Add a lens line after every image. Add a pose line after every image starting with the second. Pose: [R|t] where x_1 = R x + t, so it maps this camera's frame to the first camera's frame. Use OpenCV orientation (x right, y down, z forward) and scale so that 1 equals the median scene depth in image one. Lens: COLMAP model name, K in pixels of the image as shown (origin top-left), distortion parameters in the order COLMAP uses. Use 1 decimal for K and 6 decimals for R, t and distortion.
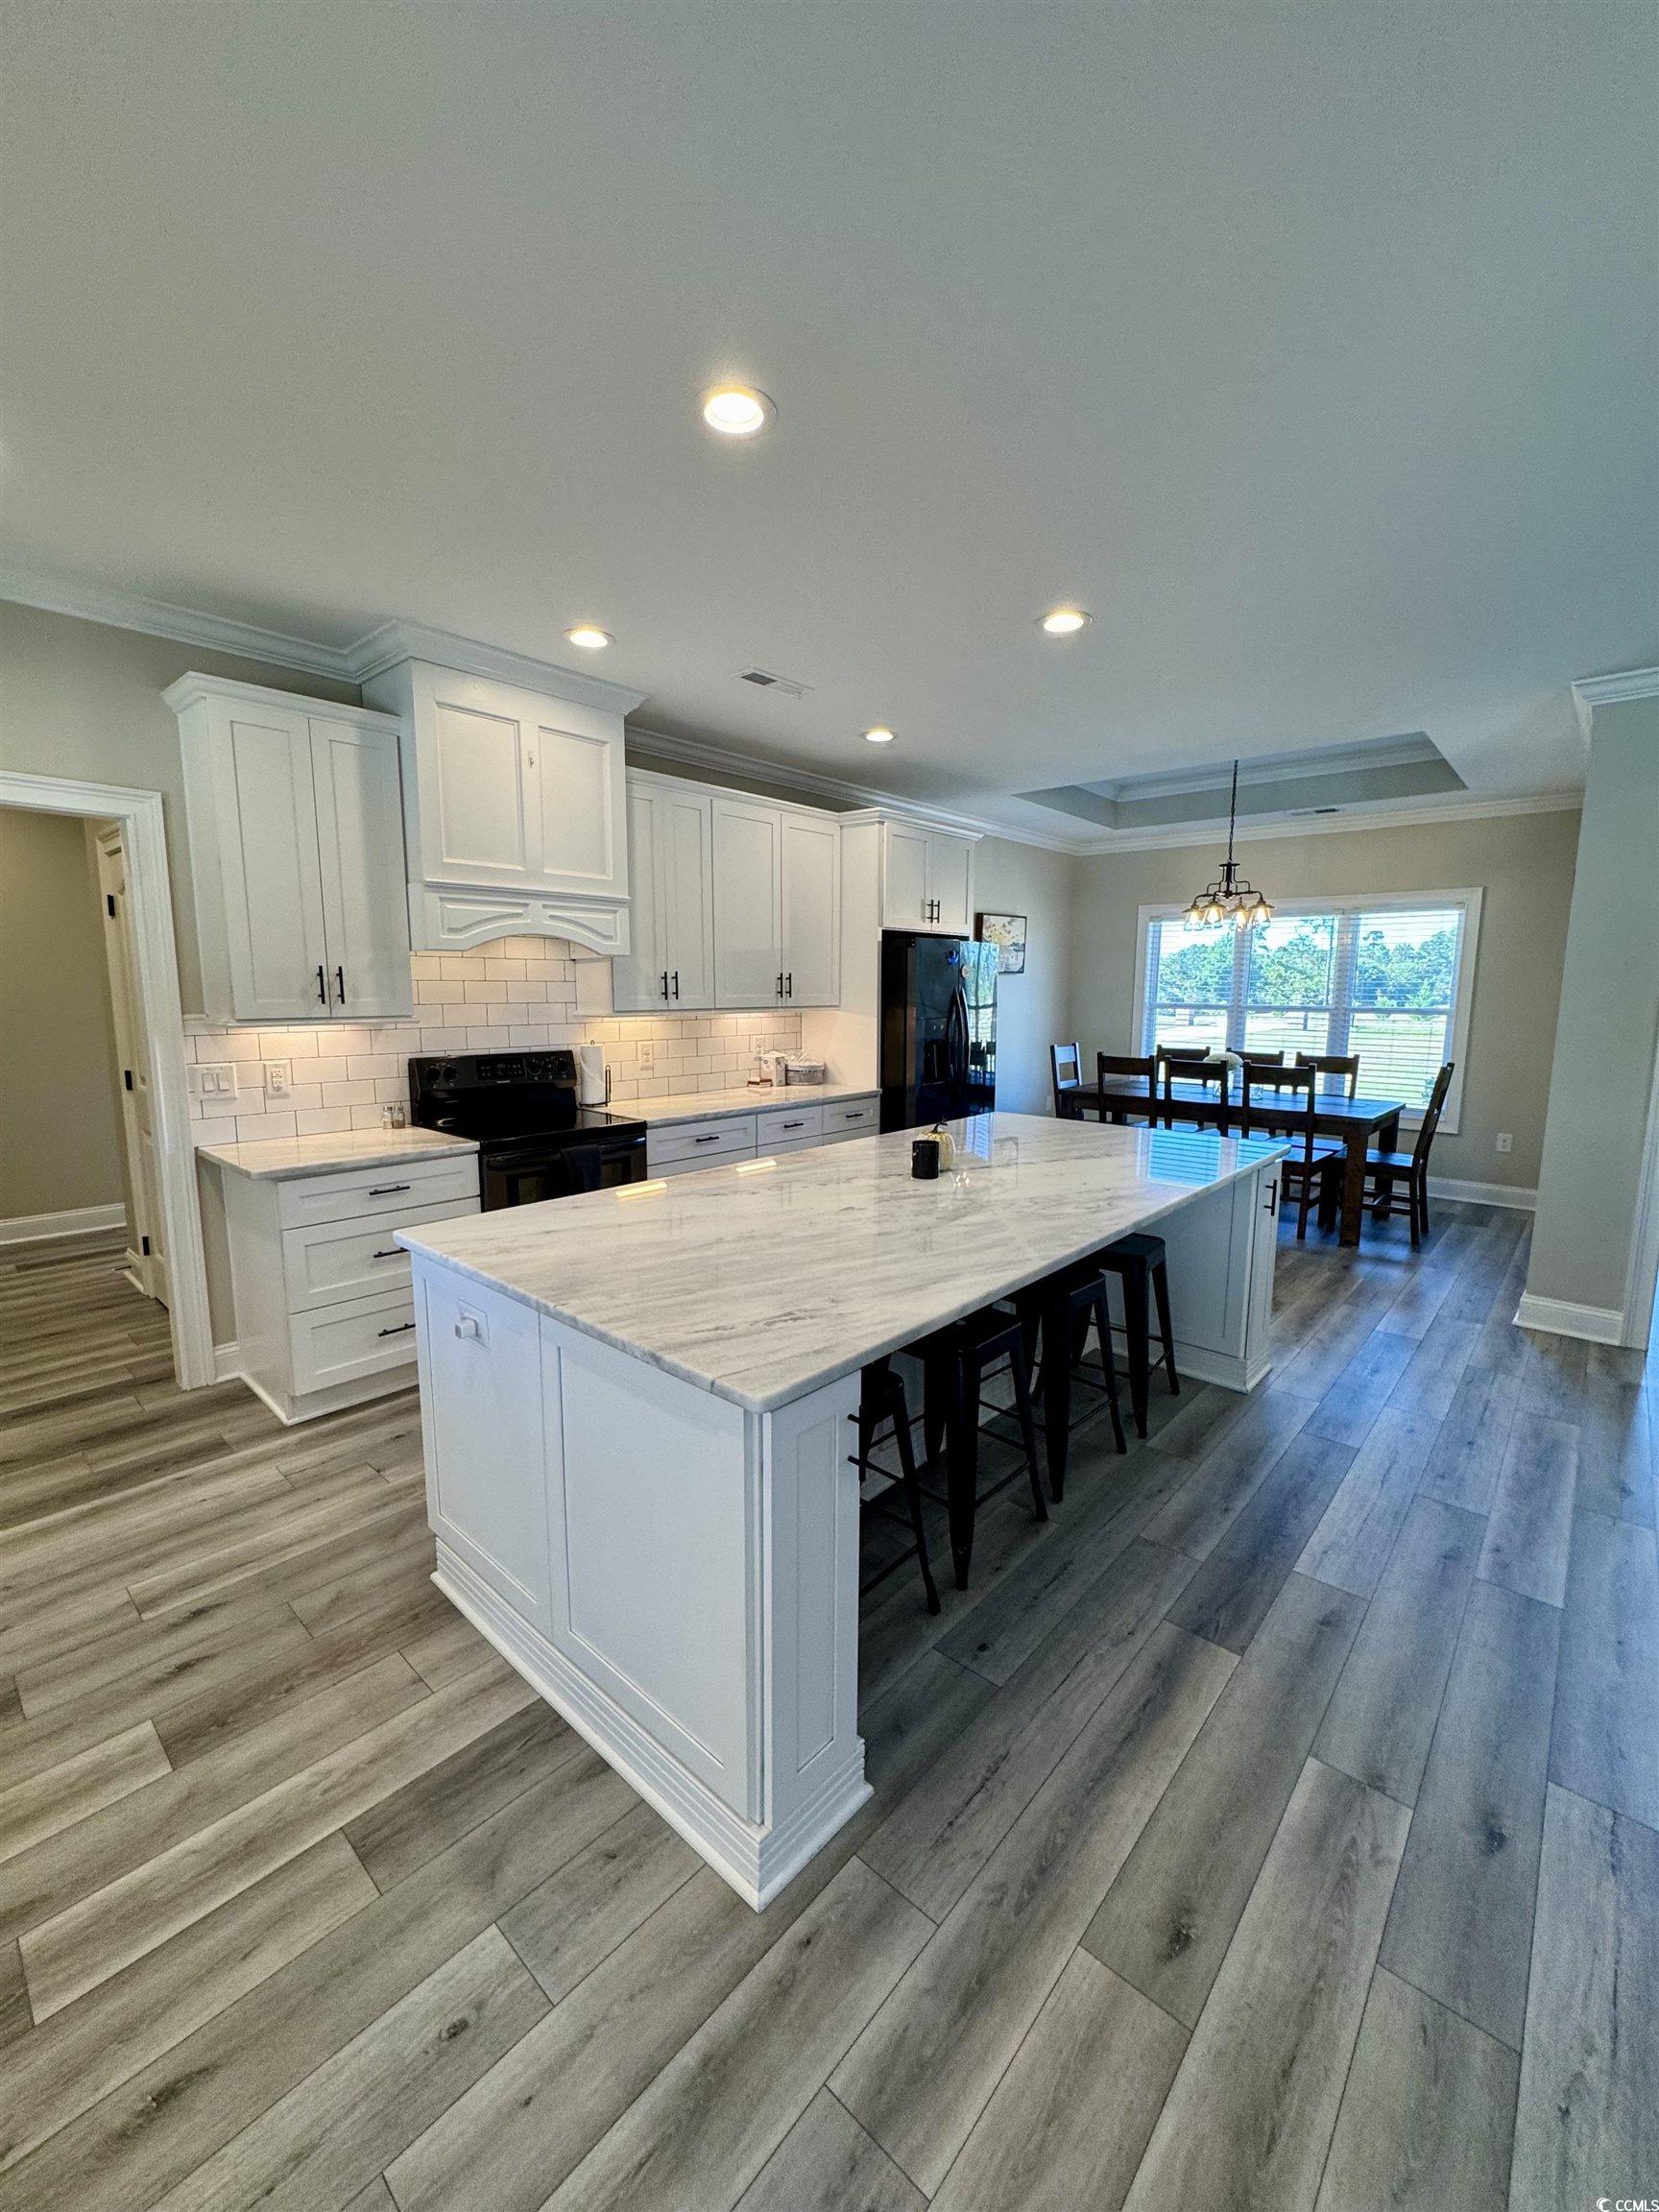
lens RADIAL K [[884.0, 0, 828.6], [0, 884.0, 1099.4], [0, 0, 1]] dist [-0.002830, 0.000452]
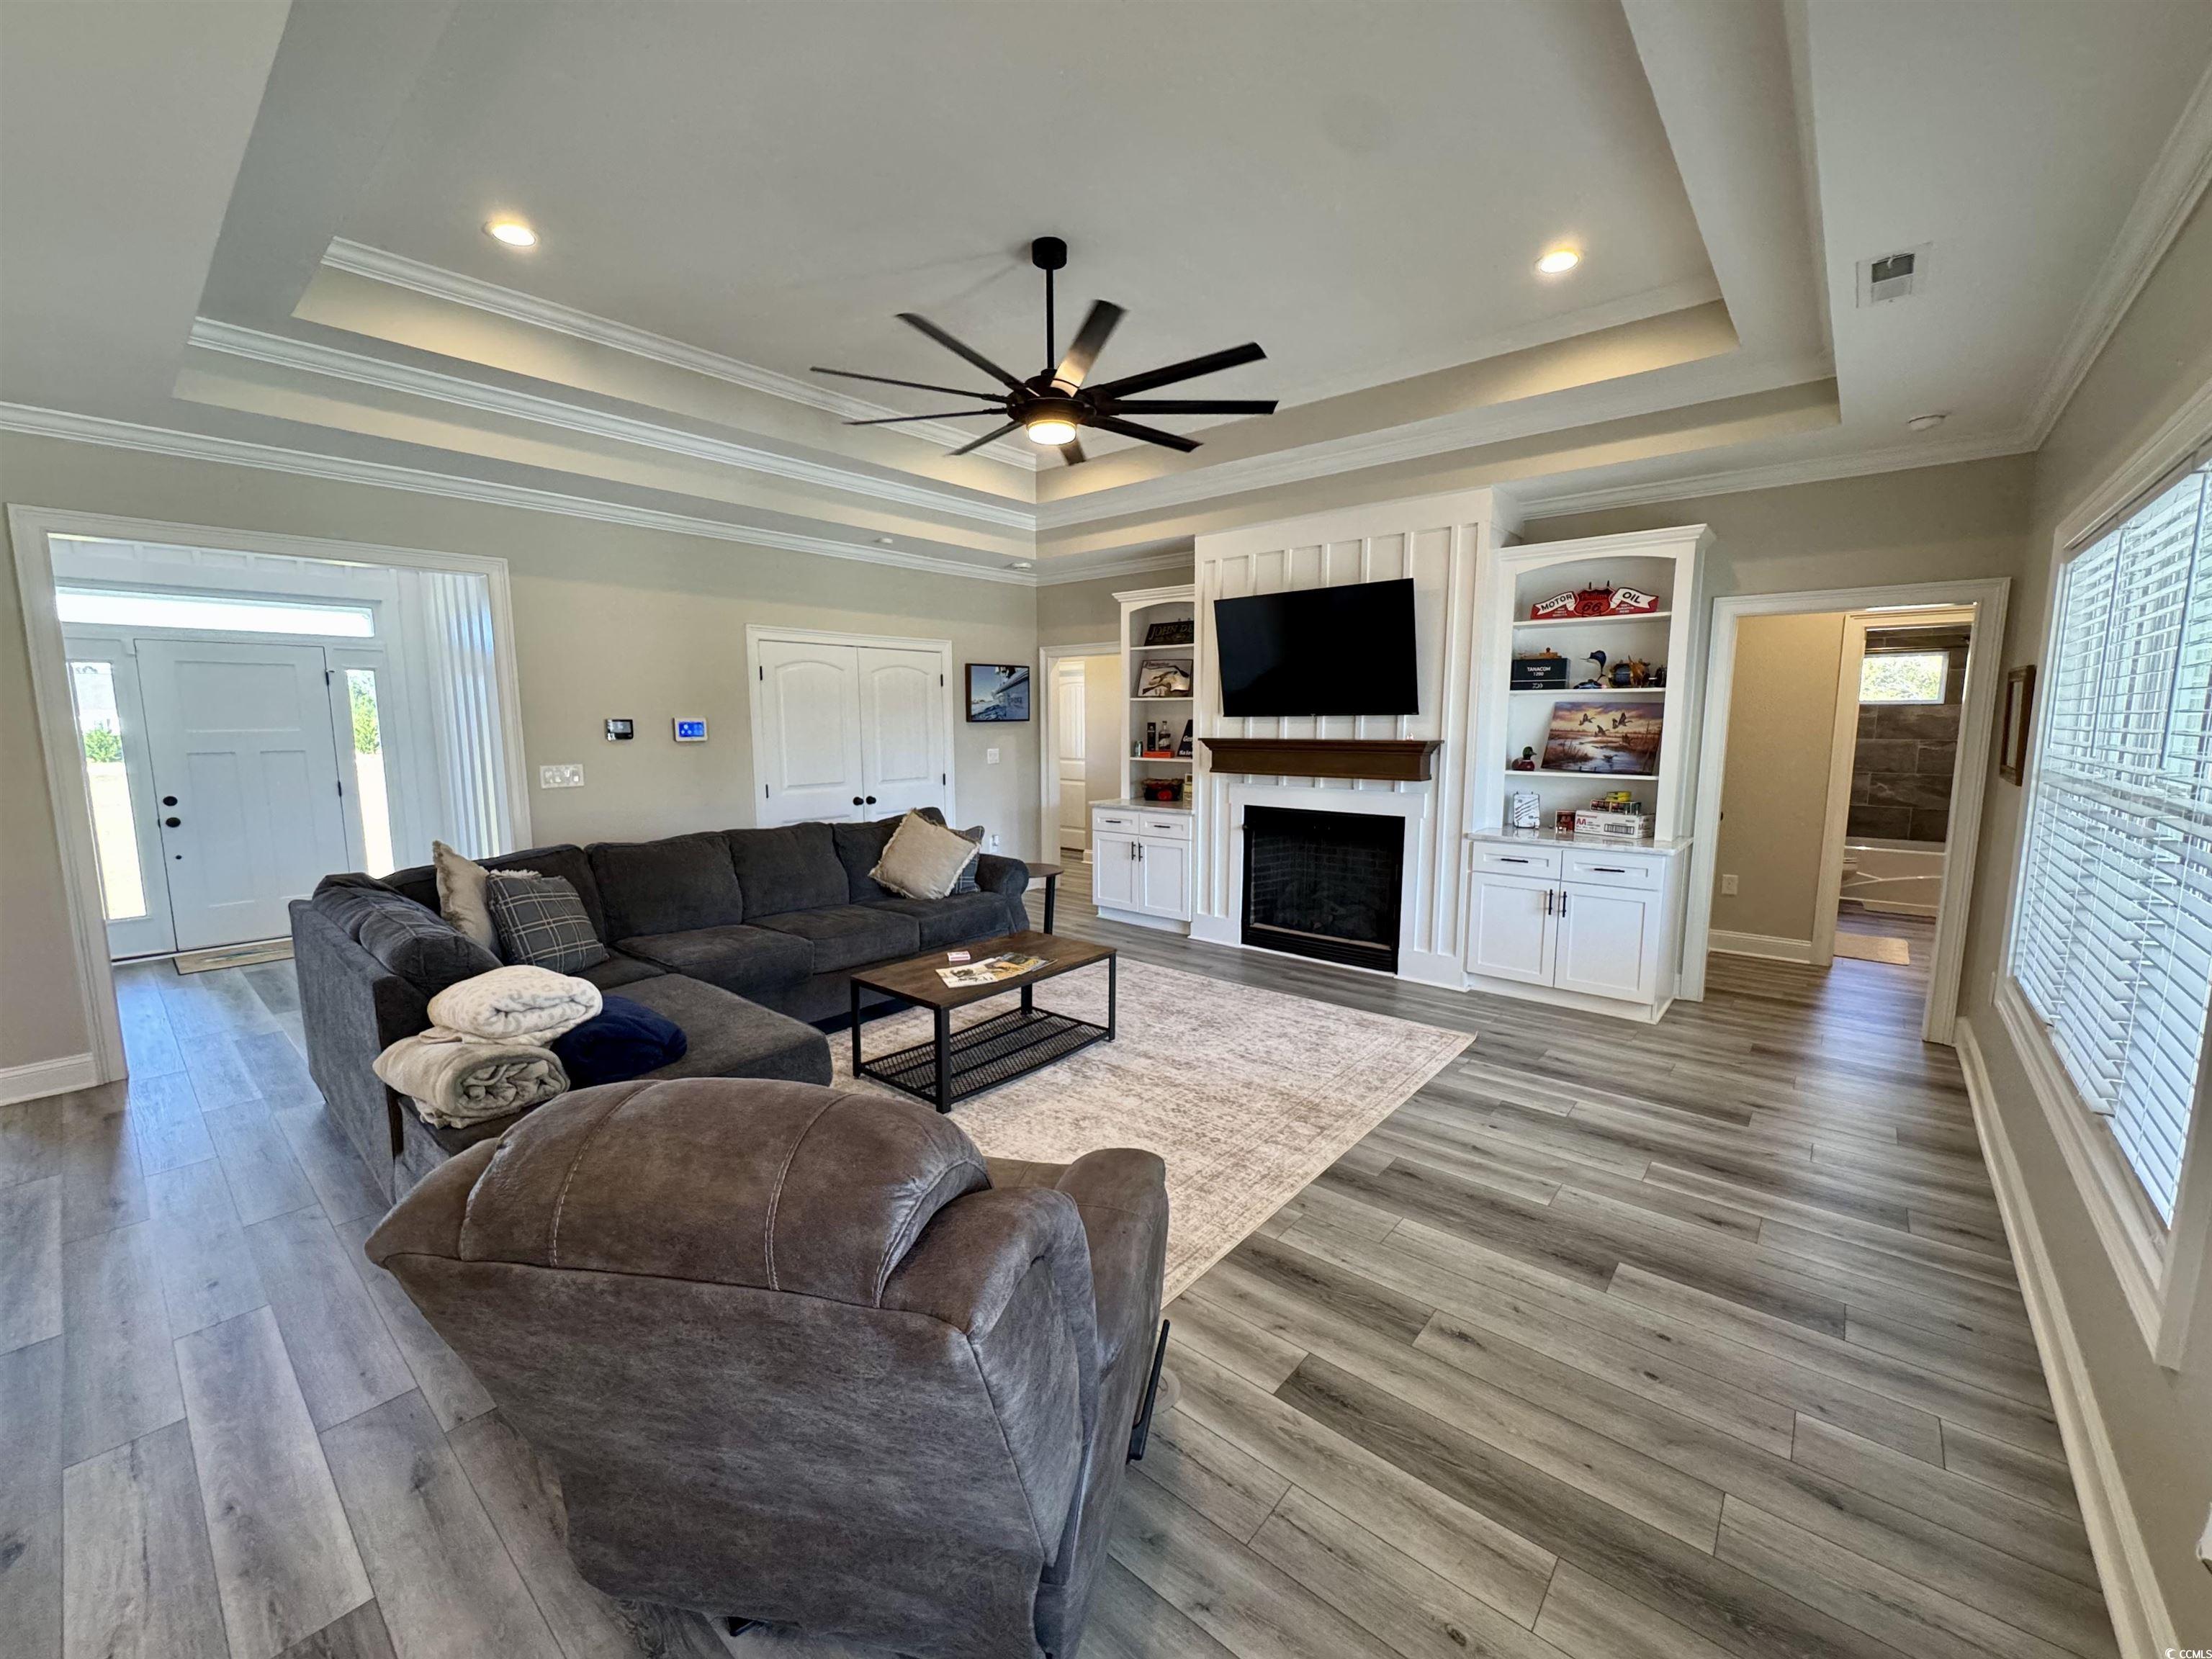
lens RADIAL K [[884.0, 0, 1107.9], [0, 884.0, 831.2], [0, 0, 1]] dist [-0.002830, 0.000452]
pose [[-0.023695, -0.133293, 0.990793, -0.083300], [0.133360, 0.981793, 0.135271, 0.015170], [-0.990784, 0.135337, -0.005488, -0.172875]]
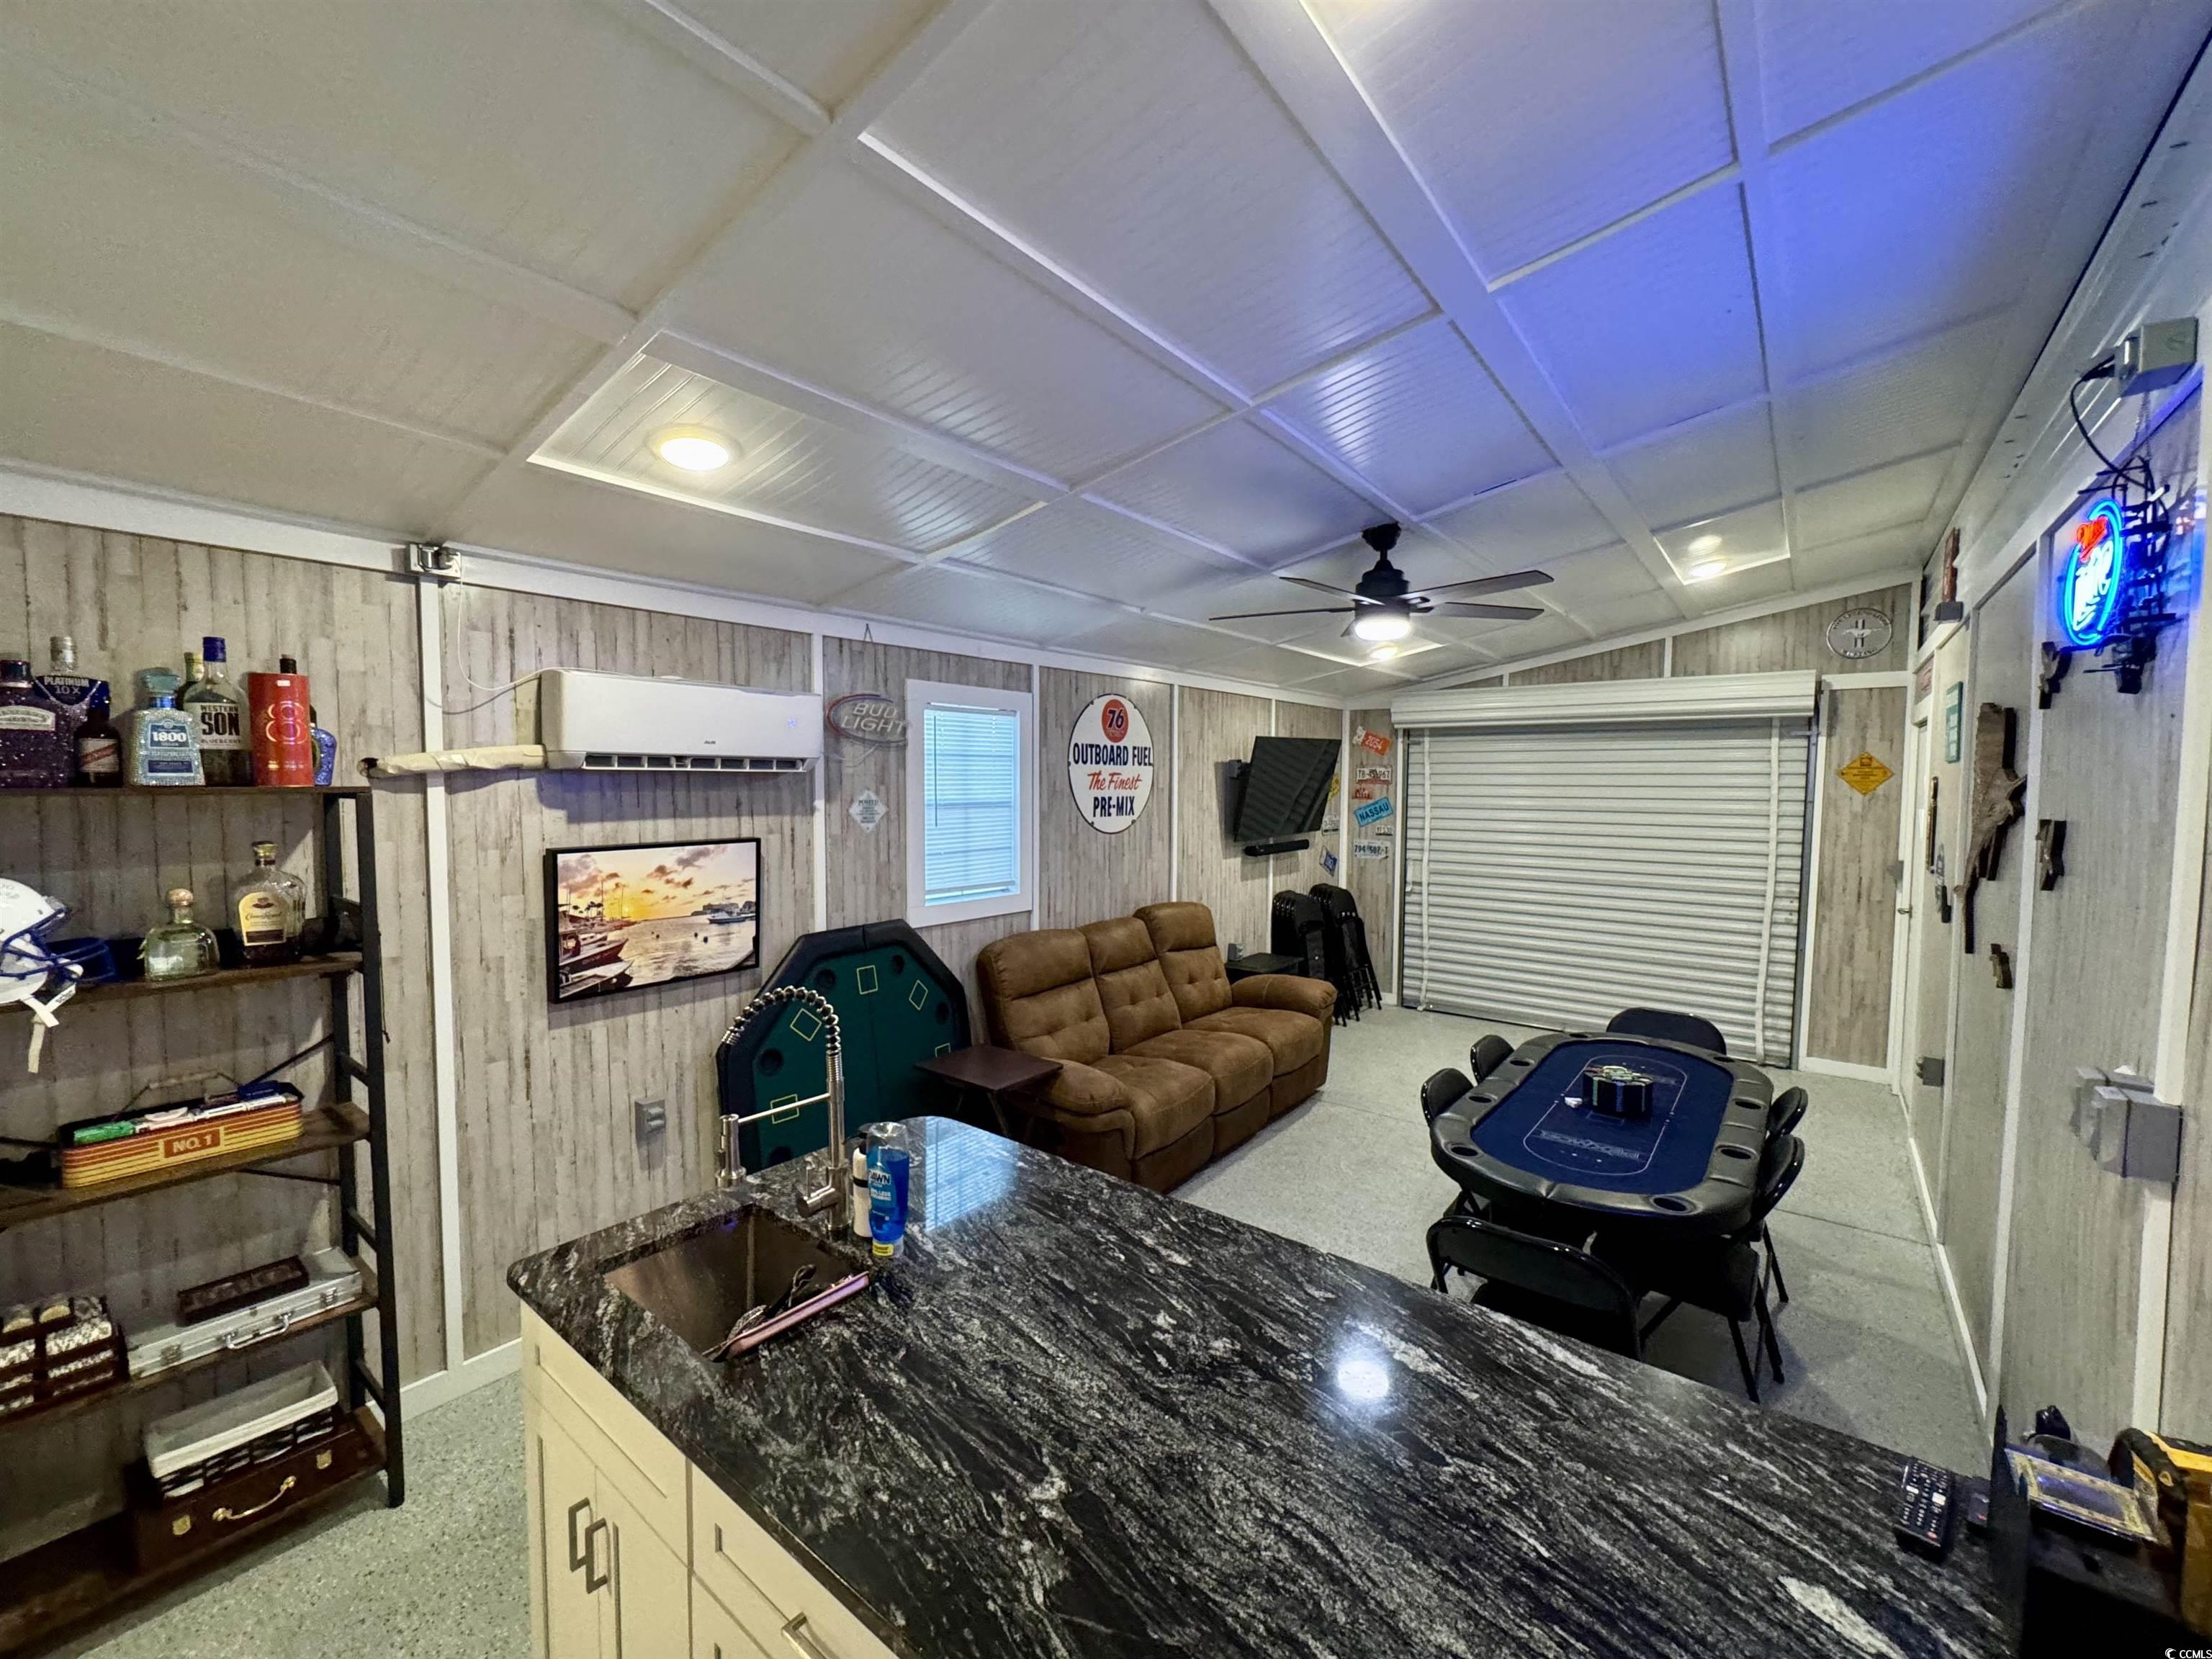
lens RADIAL K [[884.0, 0, 1103.5], [0, 884.0, 818.4], [0, 0, 1]] dist [-0.002830, 0.000452]
pose [[0.998597, 0.004465, 0.052756, 0.740338], [0.000542, 0.995524, -0.094505, -0.353831], [-0.052942, 0.094401, 0.994126, 1.128894]]
